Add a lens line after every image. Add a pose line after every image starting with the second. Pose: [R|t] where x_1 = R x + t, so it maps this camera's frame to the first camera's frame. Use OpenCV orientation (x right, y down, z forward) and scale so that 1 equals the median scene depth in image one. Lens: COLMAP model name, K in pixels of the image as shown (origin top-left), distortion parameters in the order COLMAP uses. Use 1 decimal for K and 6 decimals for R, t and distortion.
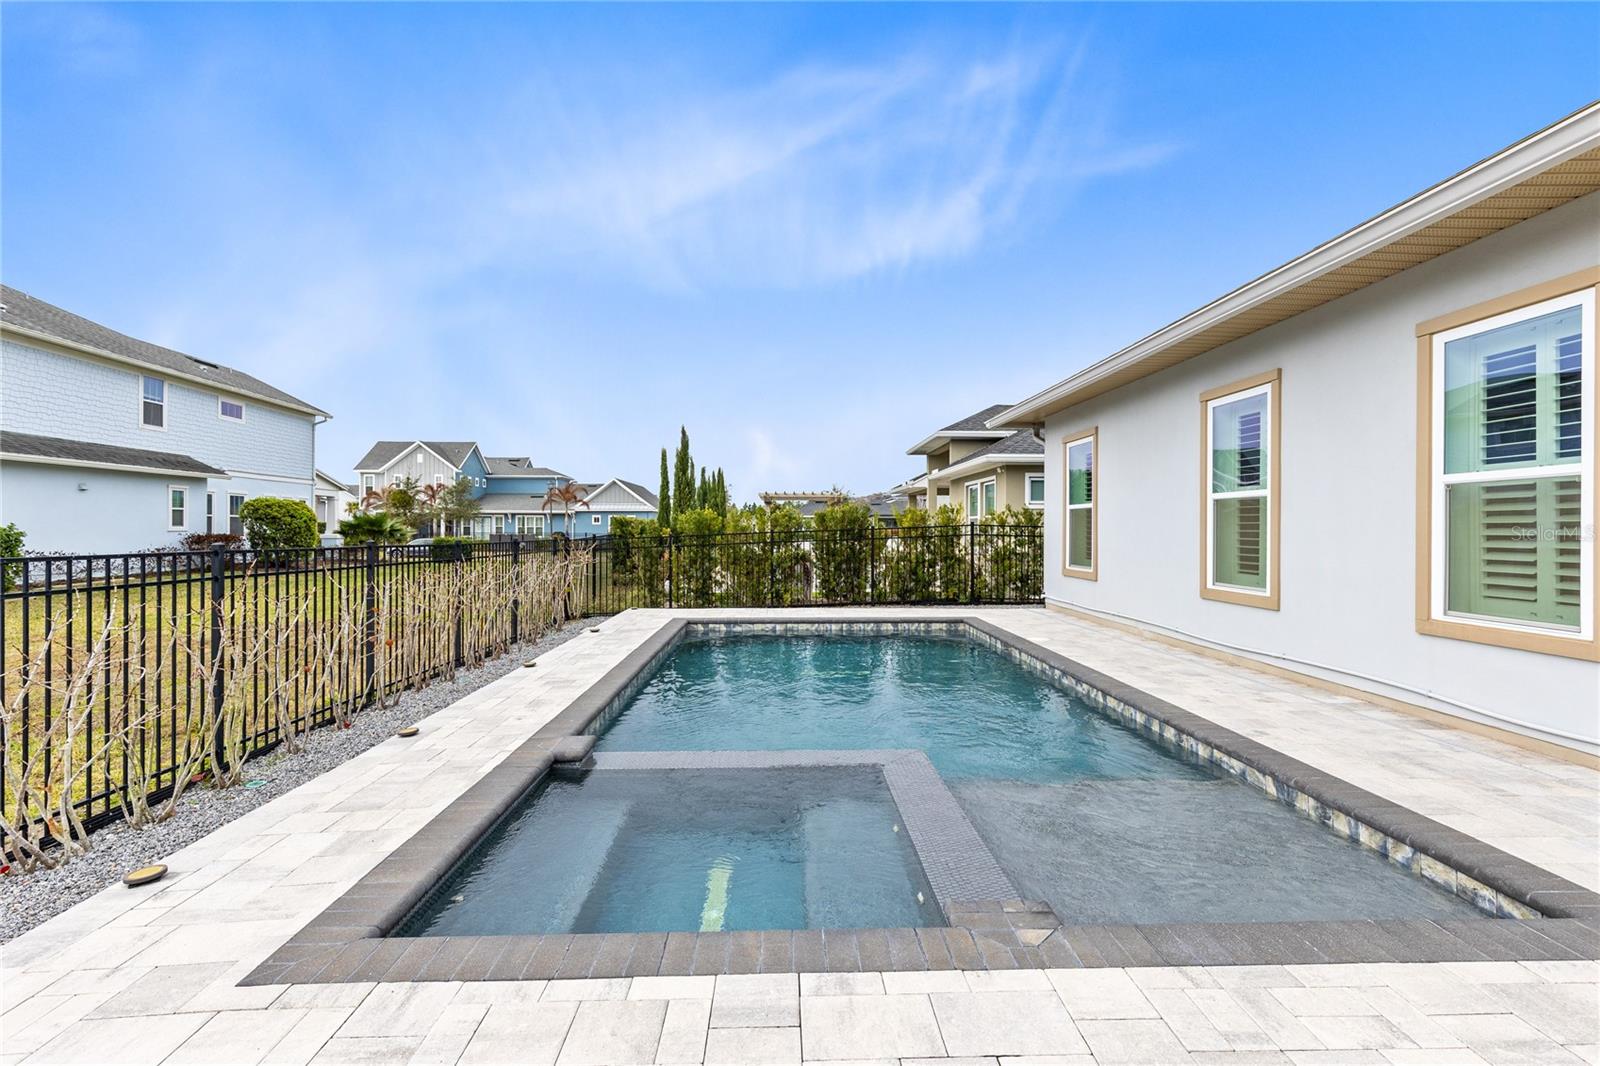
lens RADIAL K [[717.7, 0, 807.5], [0, 717.7, 529.3], [0, 0, 1]] dist [0.006903, -0.000803]
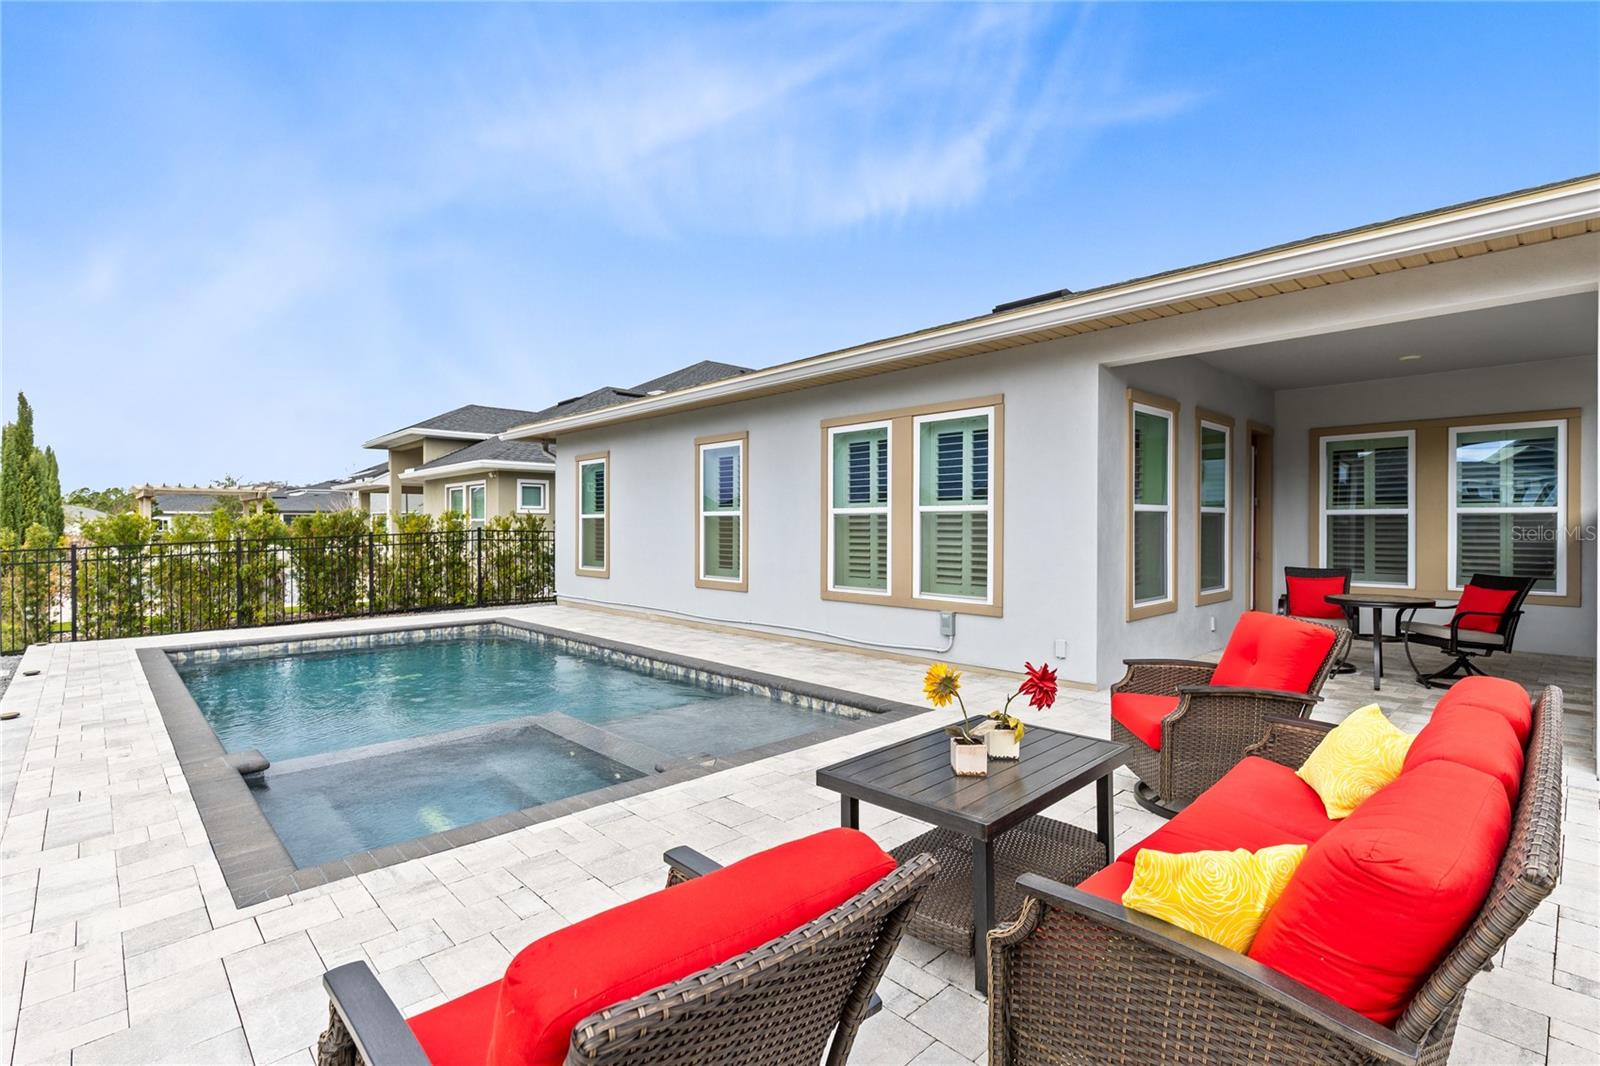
lens RADIAL K [[731.9, 0, 796.6], [0, 731.9, 536.7], [0, 0, 1]] dist [-0.000844, -0.000685]
pose [[0.752737, -0.012556, 0.658202, -0.153580], [0.003551, 0.999881, 0.015013, -0.014133], [-0.658312, -0.008964, 0.752692, -0.122095]]
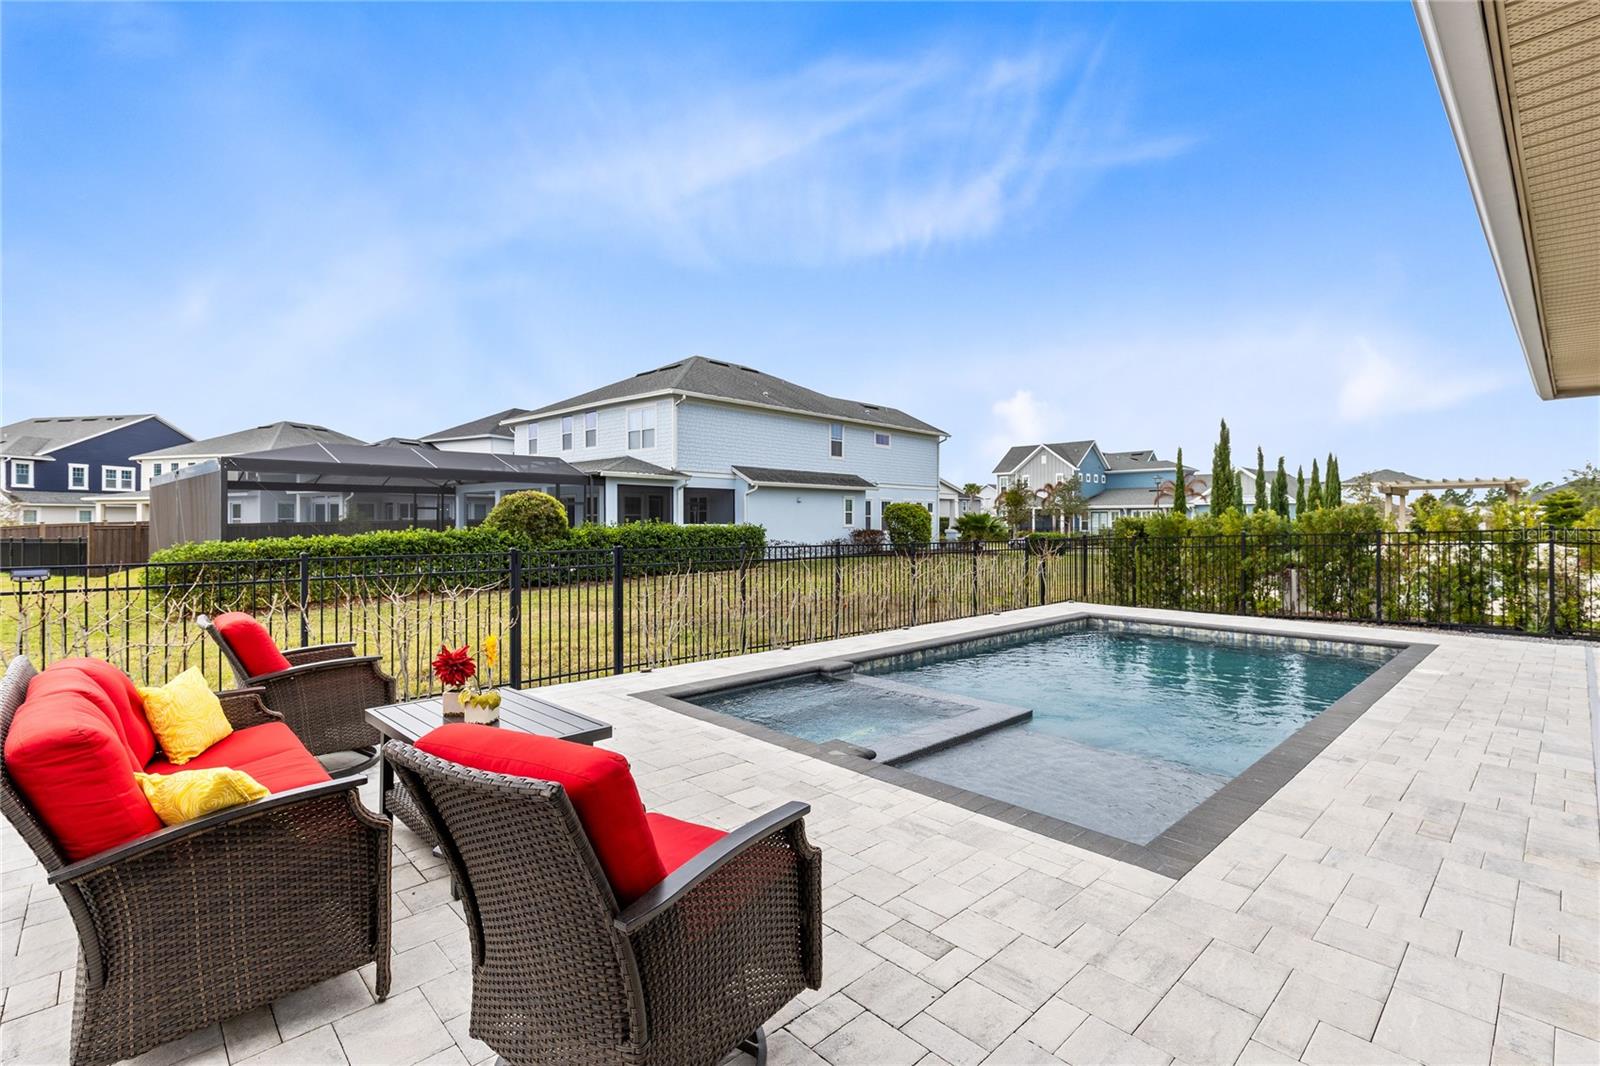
lens RADIAL K [[717.7, 0, 807.5], [0, 717.7, 529.3], [0, 0, 1]] dist [0.006903, -0.000803]
pose [[0.670638, 0.006586, -0.741756, 0.338608], [0.000070, 0.999960, 0.008942, -0.016173], [0.741785, -0.006049, 0.670611, -0.079845]]
